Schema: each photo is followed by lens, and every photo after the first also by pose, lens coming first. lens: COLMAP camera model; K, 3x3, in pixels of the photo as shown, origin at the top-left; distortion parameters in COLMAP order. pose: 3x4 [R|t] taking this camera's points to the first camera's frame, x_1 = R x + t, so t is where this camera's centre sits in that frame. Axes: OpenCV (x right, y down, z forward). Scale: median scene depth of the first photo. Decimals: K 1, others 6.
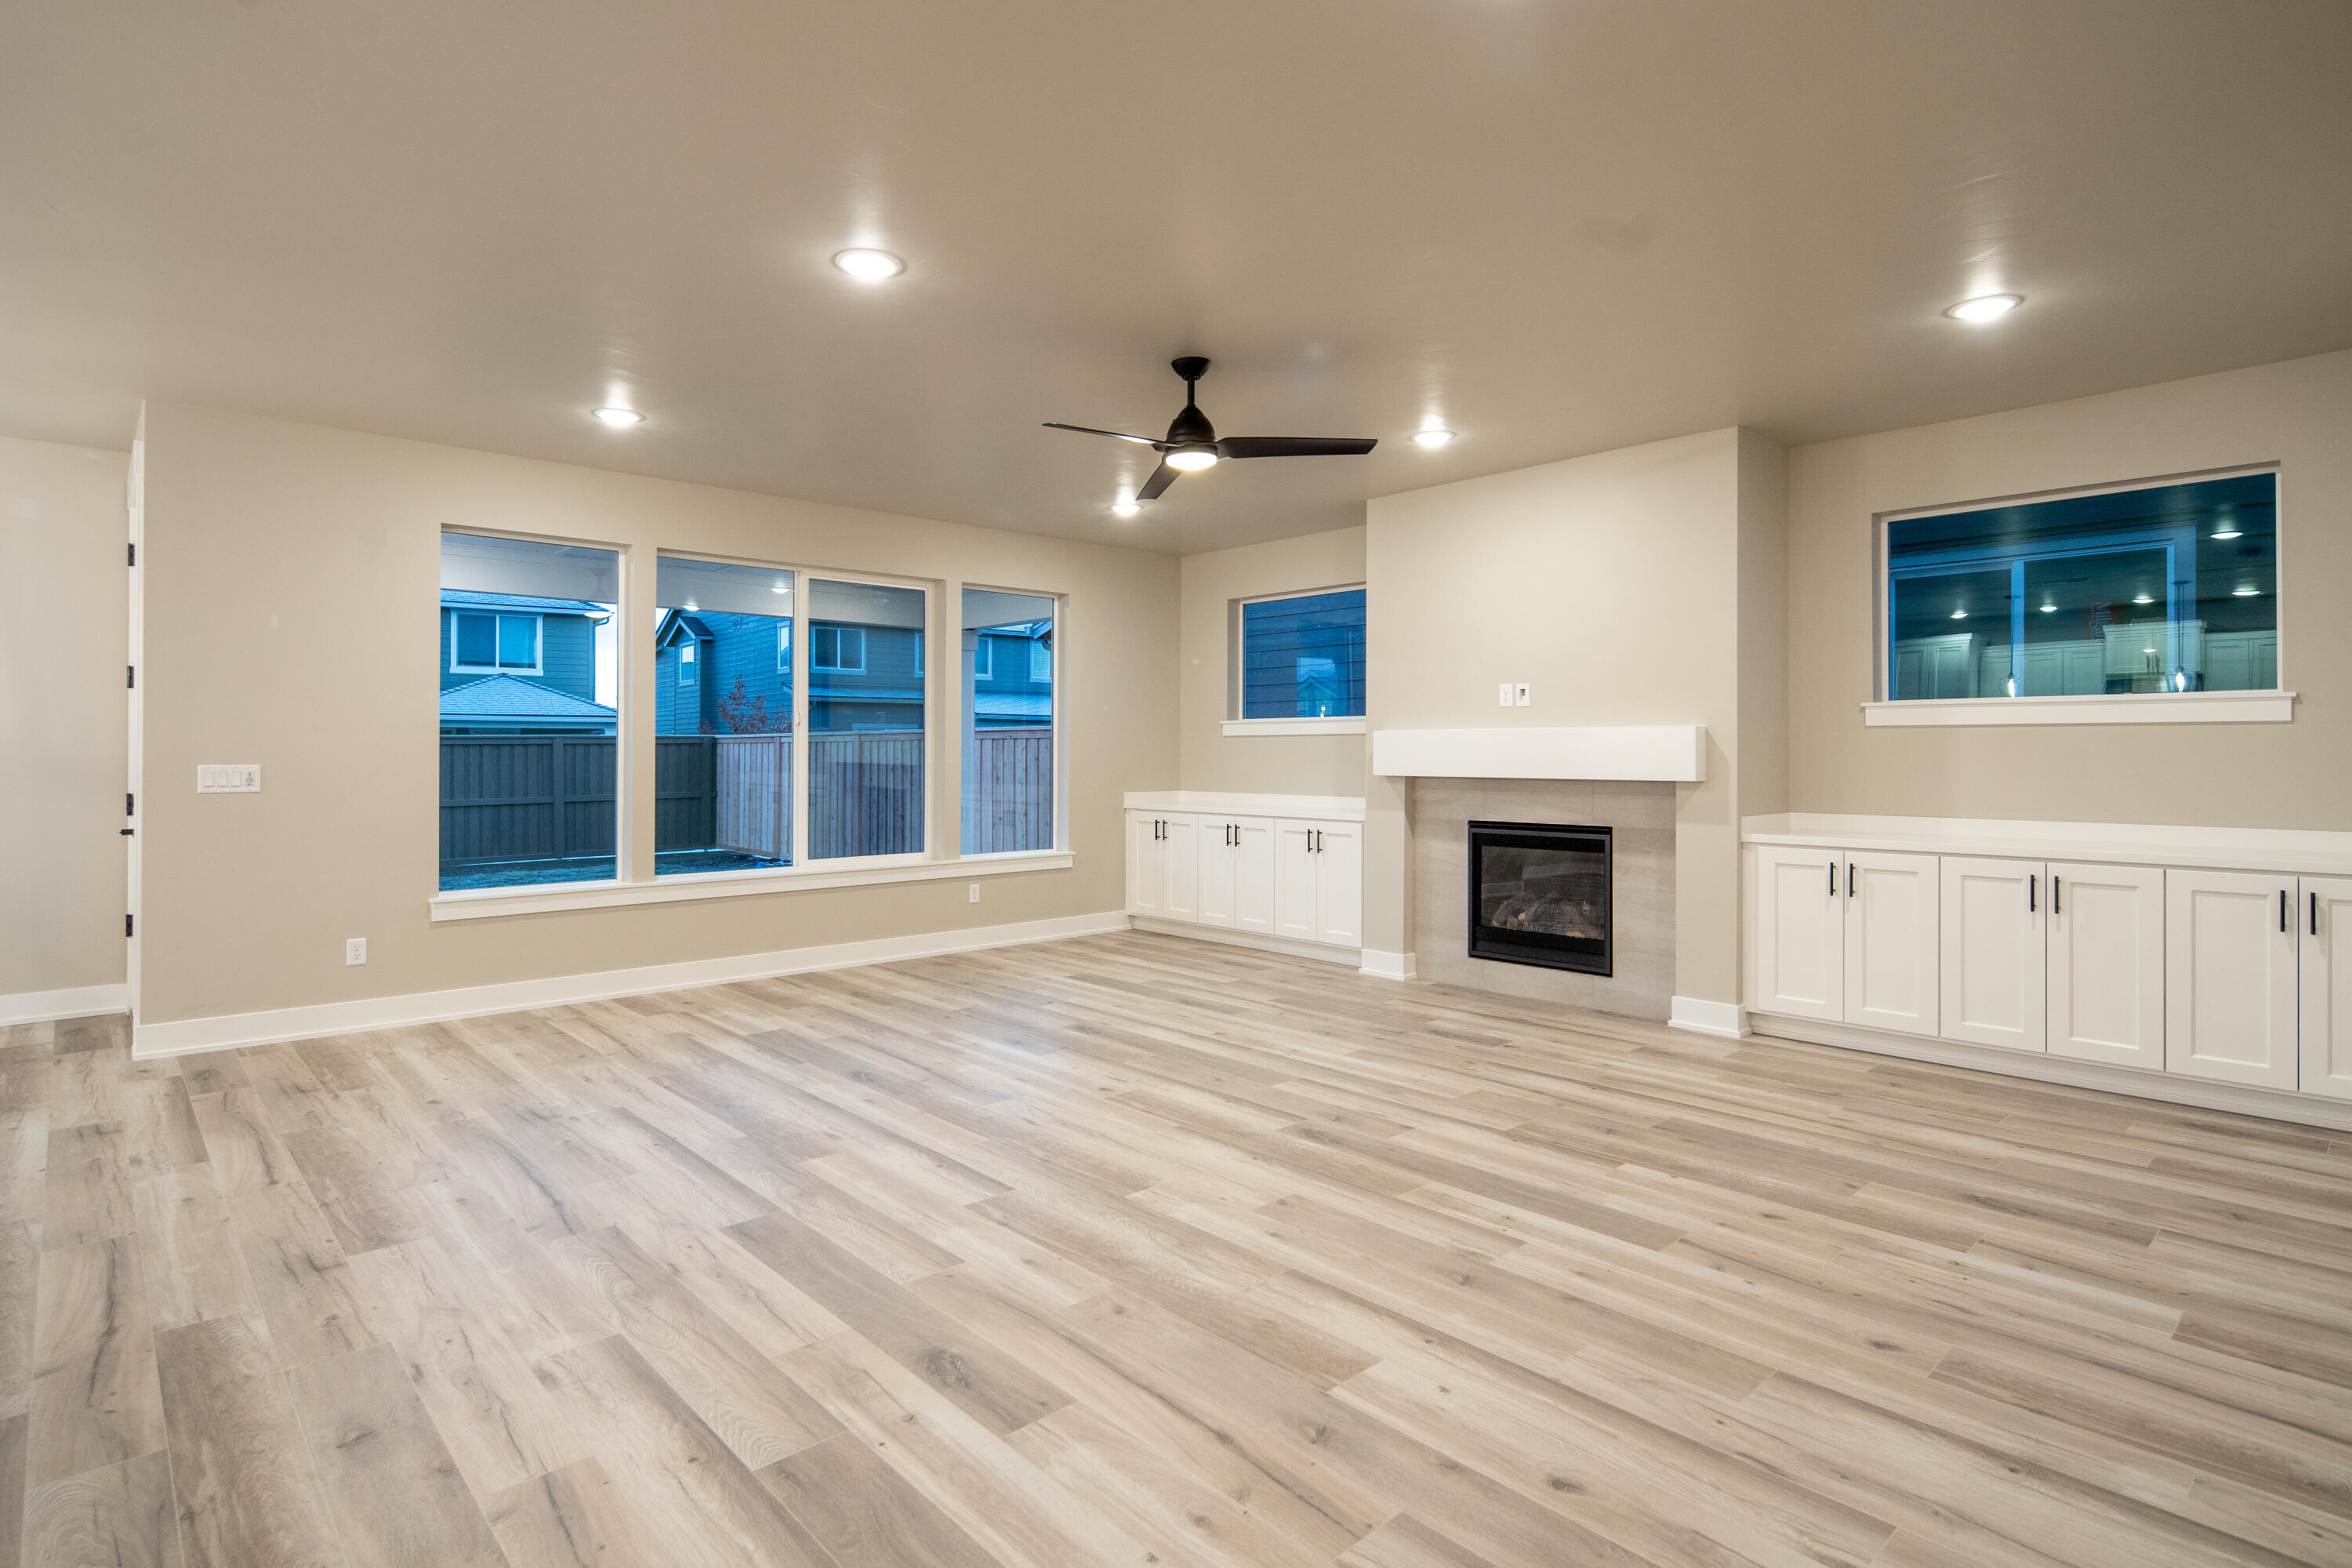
lens RADIAL K [[1175.6, 0, 1123.6], [0, 1175.6, 747.6], [0, 0, 1]] dist [0.007036, -0.005764]
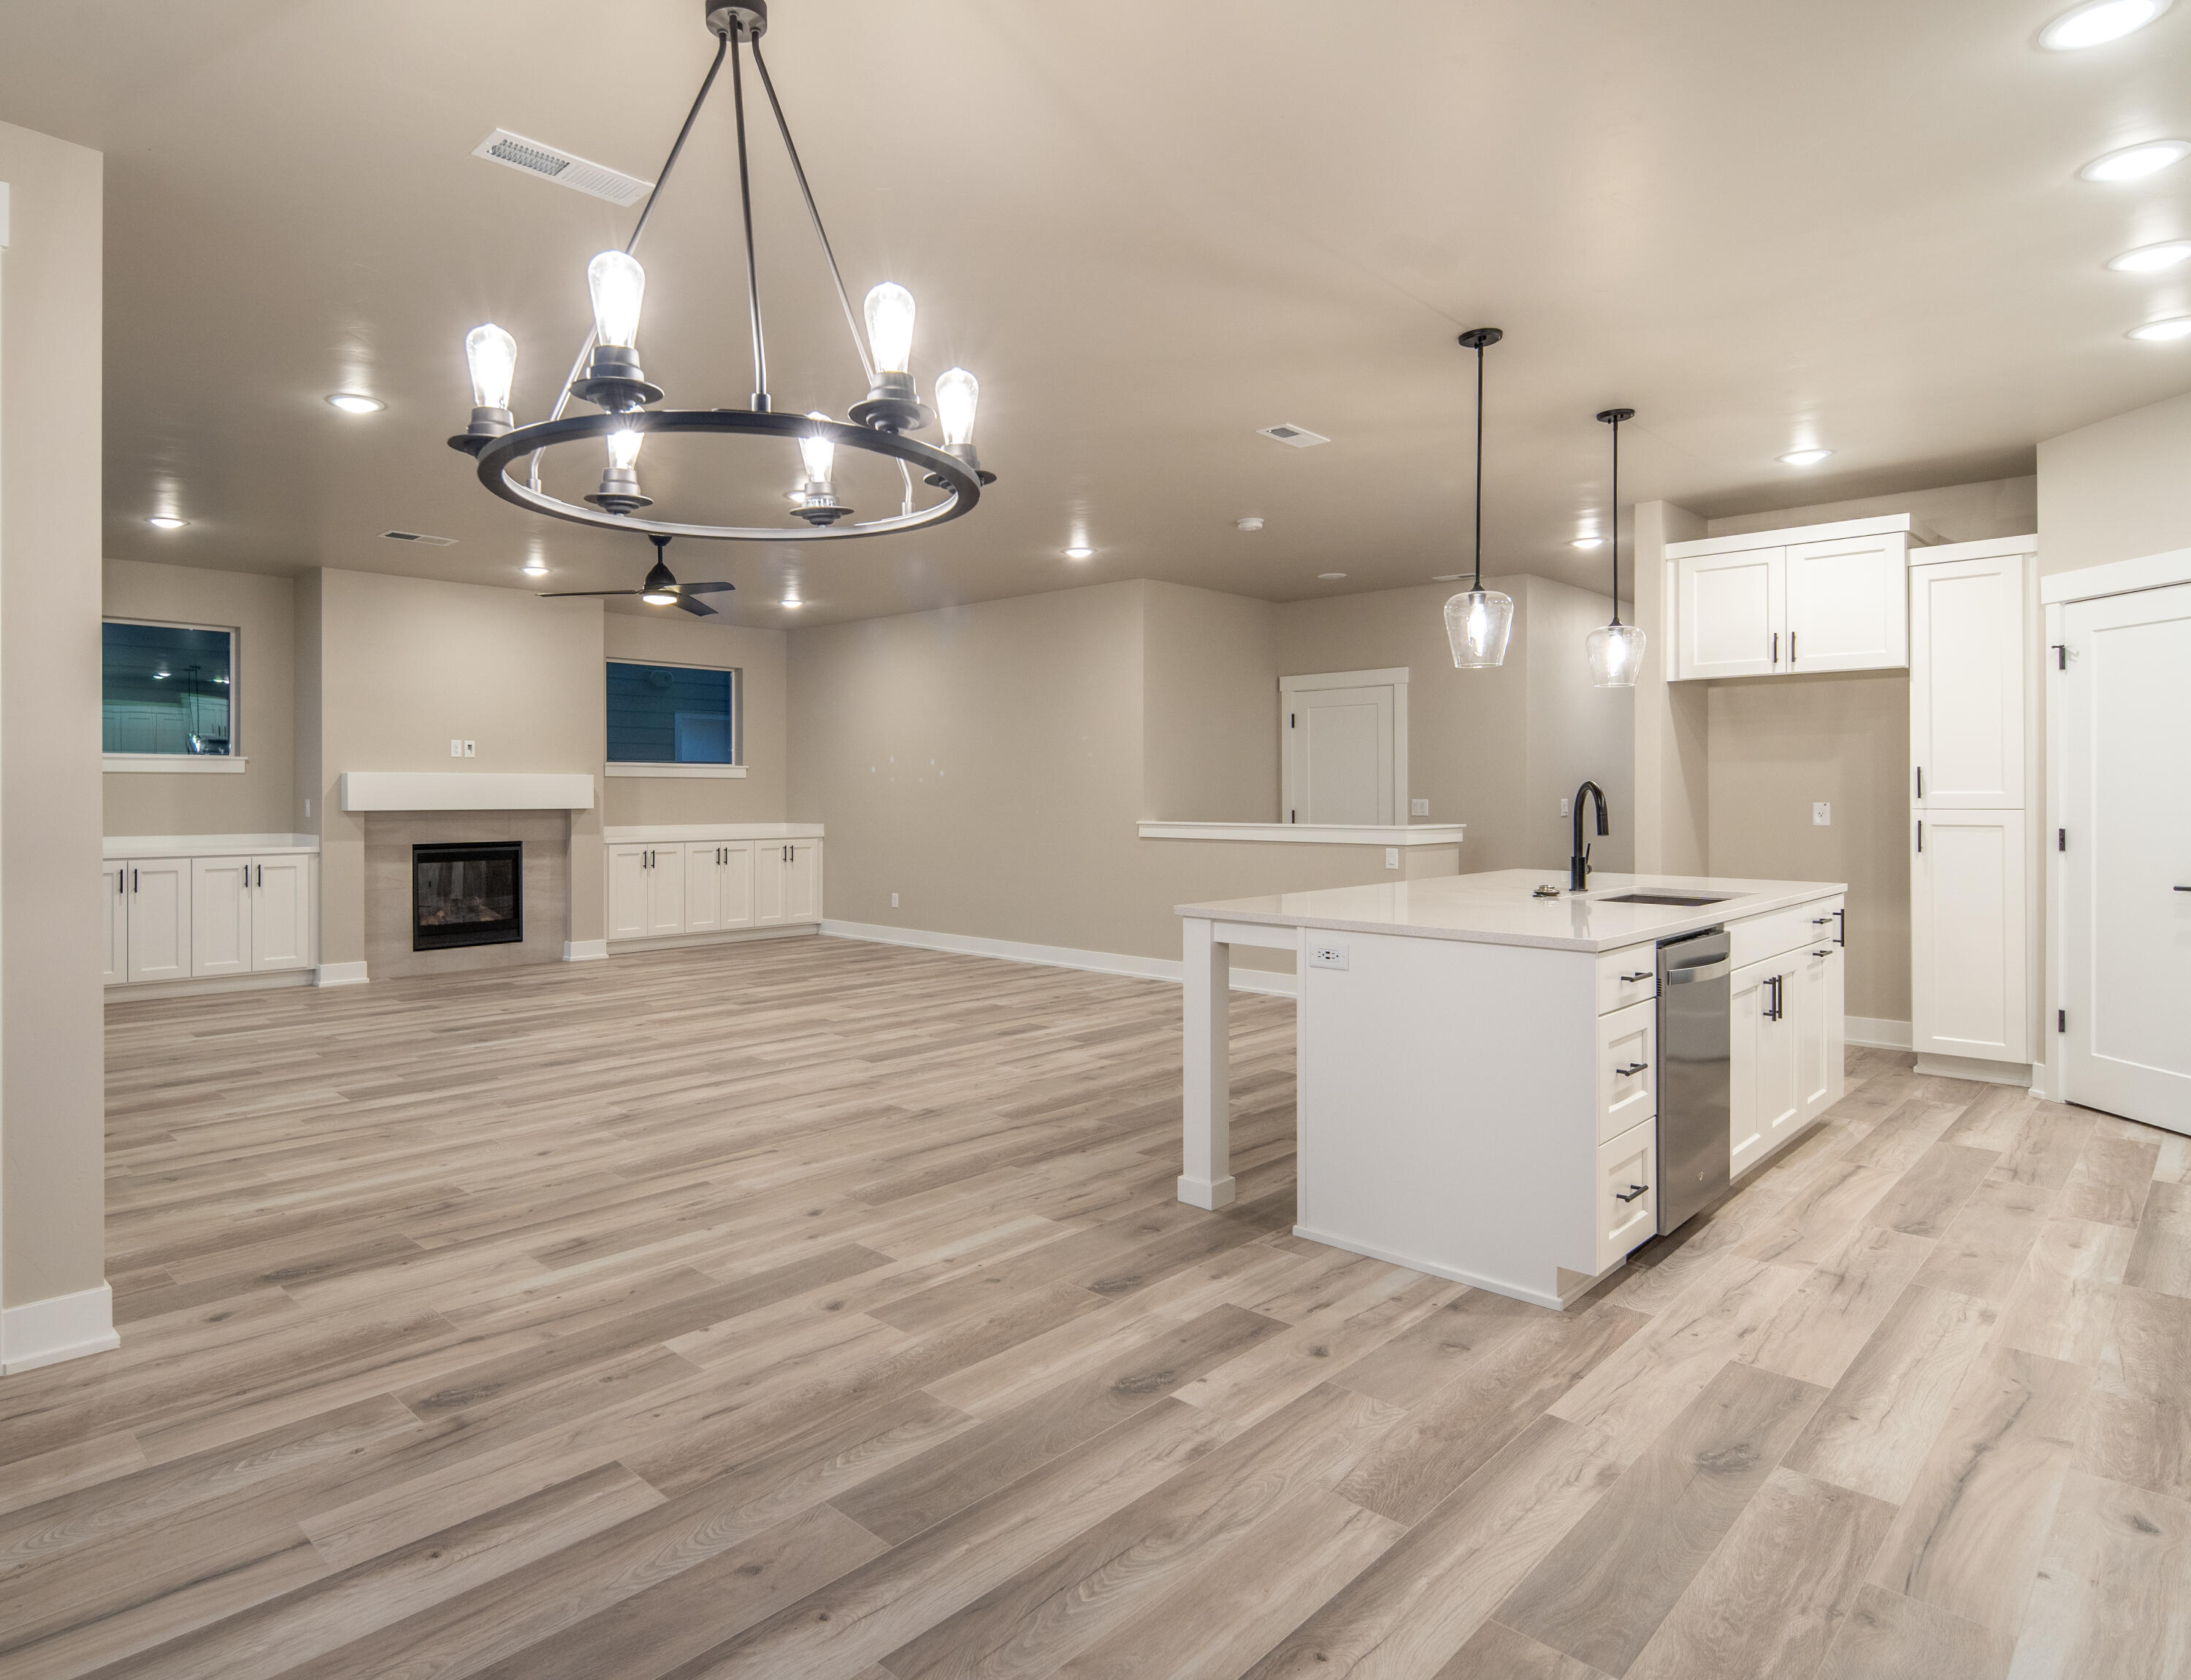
lens RADIAL K [[1244.3, 0, 942.9], [0, 1244.3, 805.5], [0, 0, 1]] dist [-0.011275, 0.000972]
pose [[-0.036386, -0.011973, 0.999266, -1.706465], [-0.004453, 0.999920, 0.011819, 0.001058], [-0.999328, -0.004020, -0.036436, 0.749018]]
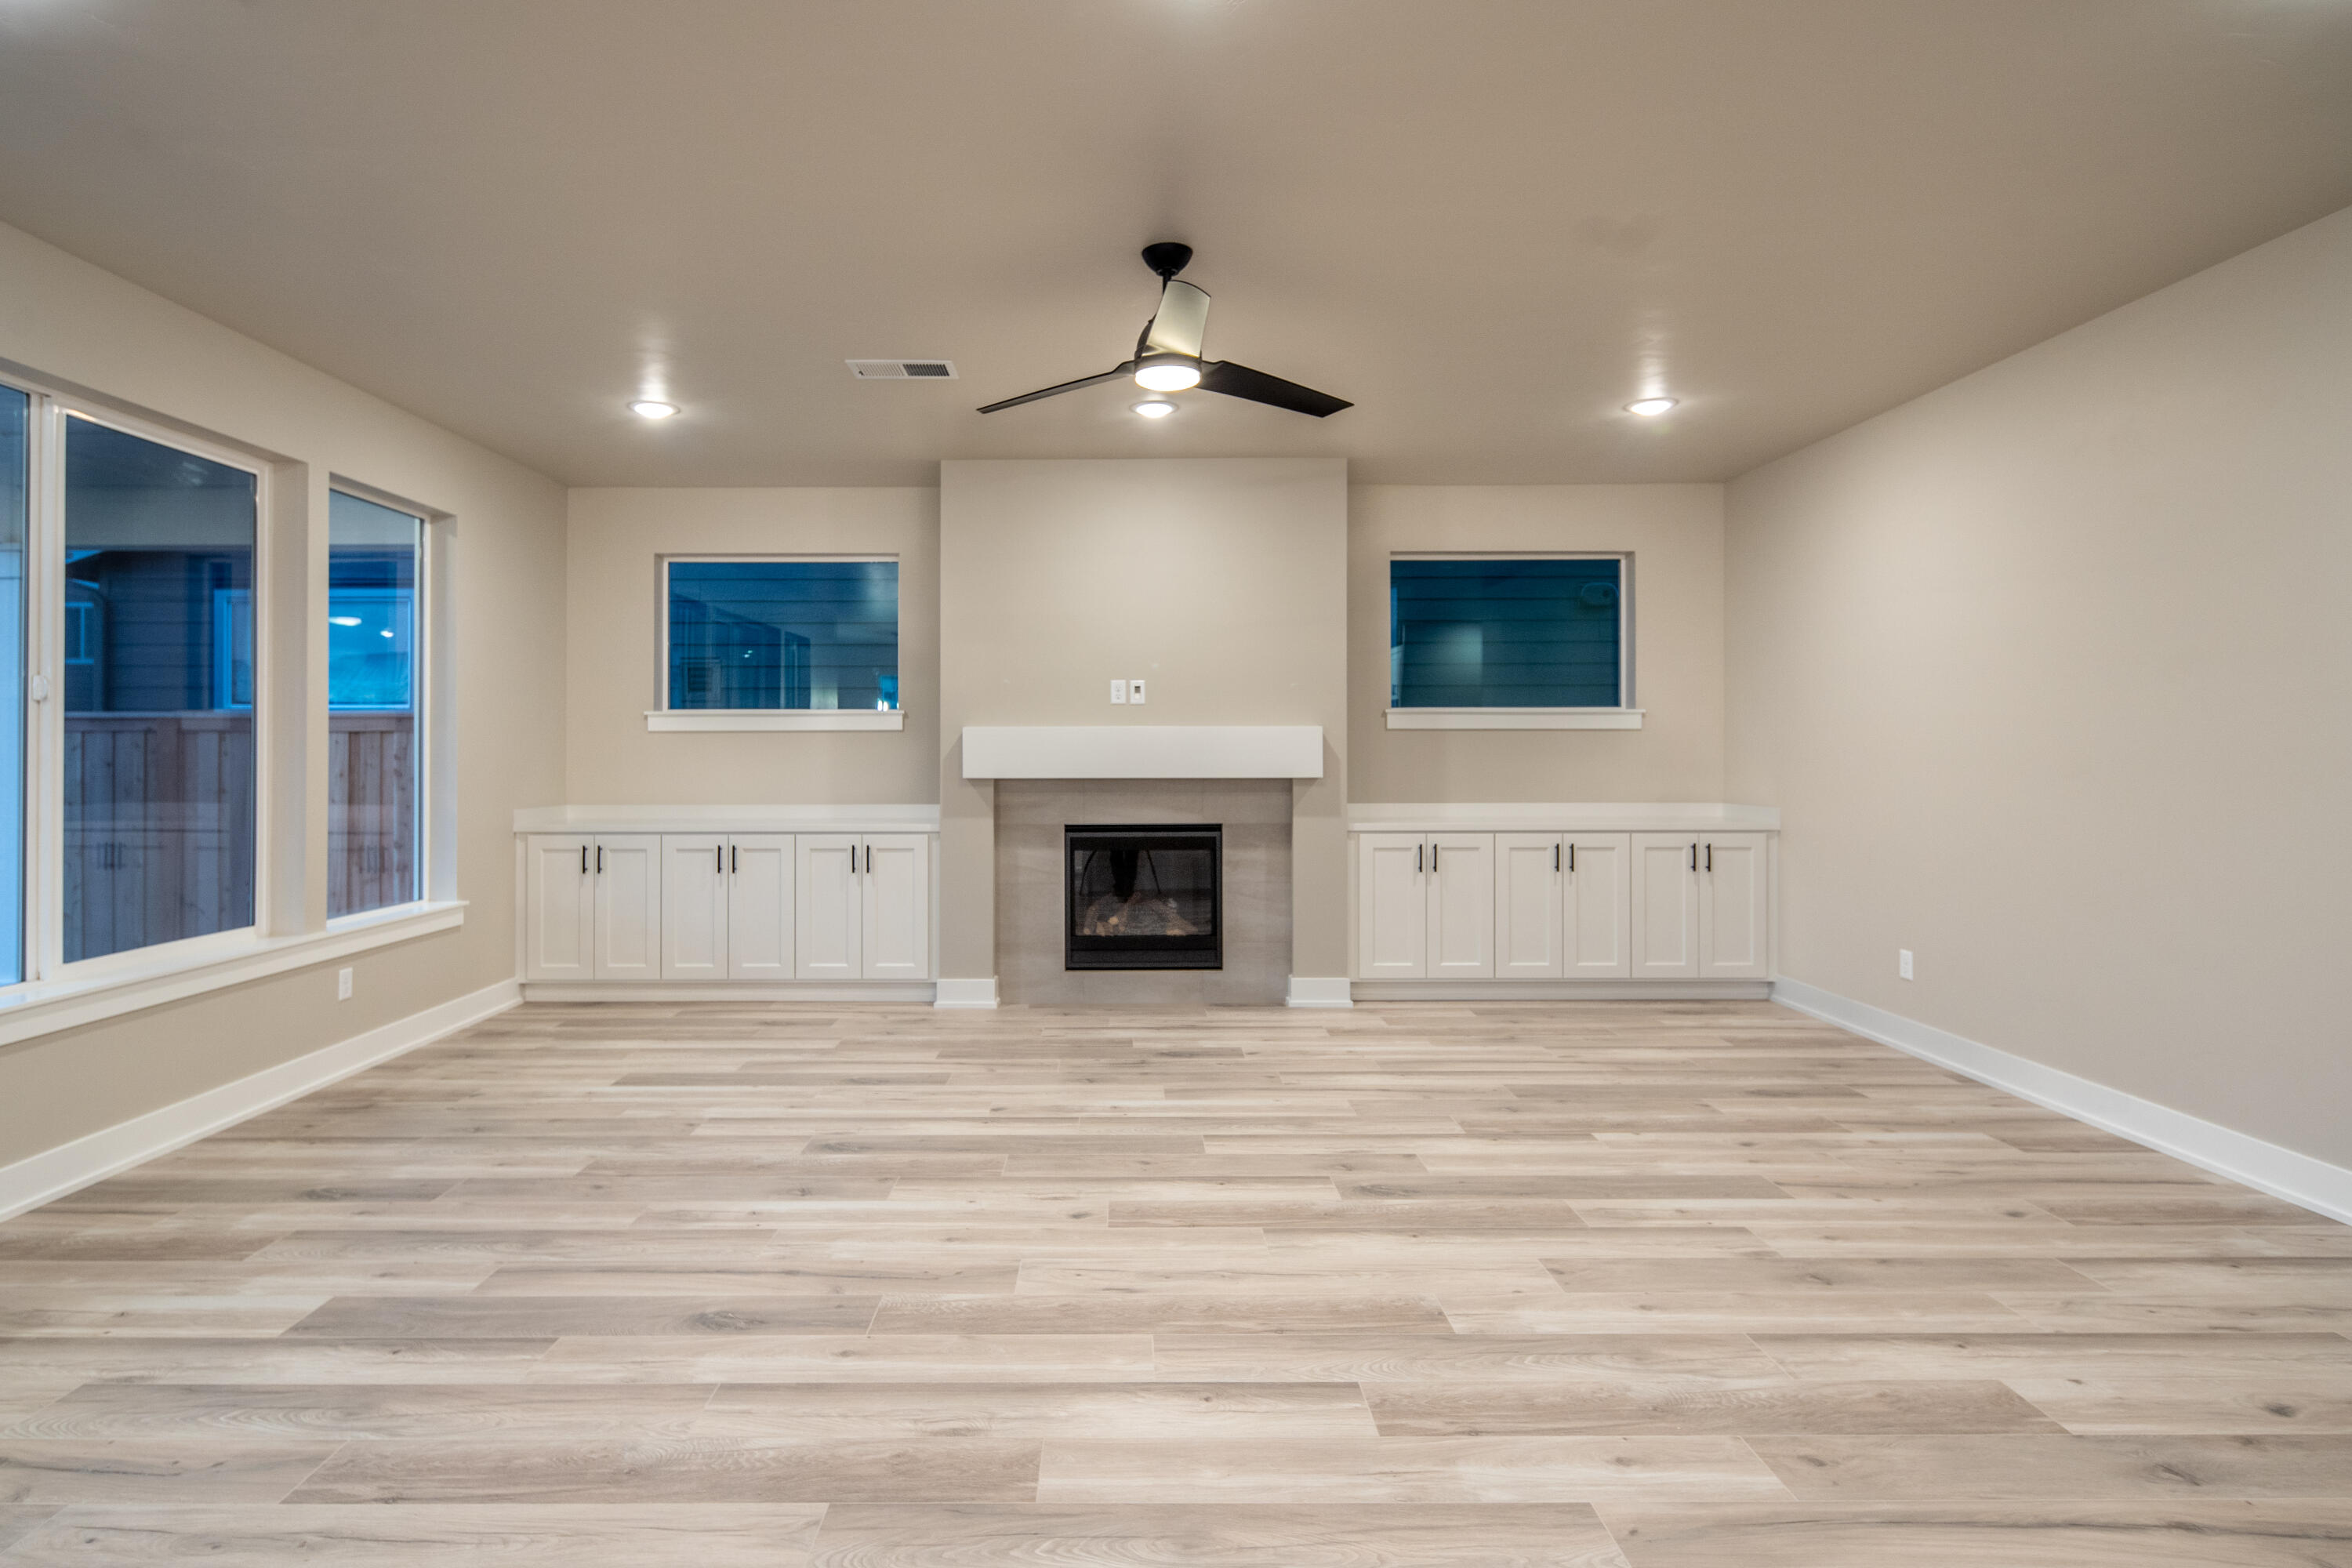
lens RADIAL K [[1175.6, 0, 1123.5], [0, 1175.6, 746.0], [0, 0, 1]] dist [0.007036, -0.005764]
pose [[0.665208, 0.002531, 0.746654, -0.592830], [-0.000690, 0.999996, -0.002775, 0.002980], [-0.746658, 0.001331, 0.665207, 0.543607]]
